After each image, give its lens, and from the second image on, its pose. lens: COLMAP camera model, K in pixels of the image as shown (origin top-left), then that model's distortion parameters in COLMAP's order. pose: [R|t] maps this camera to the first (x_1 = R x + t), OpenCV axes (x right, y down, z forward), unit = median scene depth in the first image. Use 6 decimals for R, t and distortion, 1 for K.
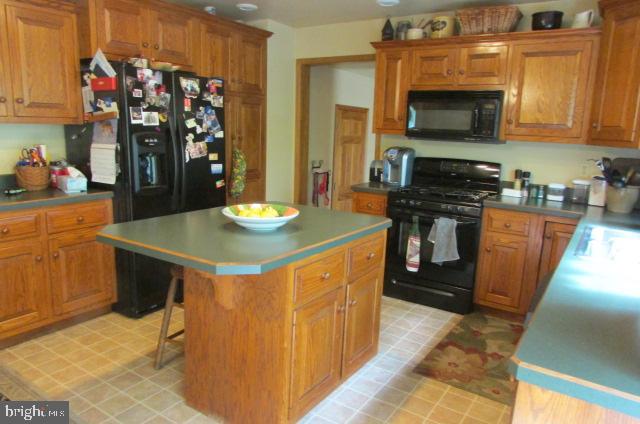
lens RADIAL K [[466.0, 0, 320.0], [0, 466.0, 212.0], [0, 0, 1]] dist [-0.013517, 0.002645]
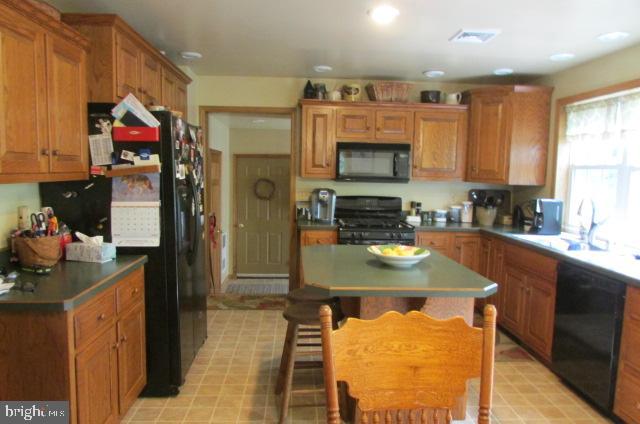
lens RADIAL K [[454.7, 0, 326.1], [0, 454.7, 213.0], [0, 0, 1]] dist [-0.033619, 0.000949]
pose [[0.799665, -0.075813, 0.595641, -0.655114], [0.114491, 0.993049, -0.027312, -0.058873], [-0.589430, 0.090036, 0.802787, 0.110041]]
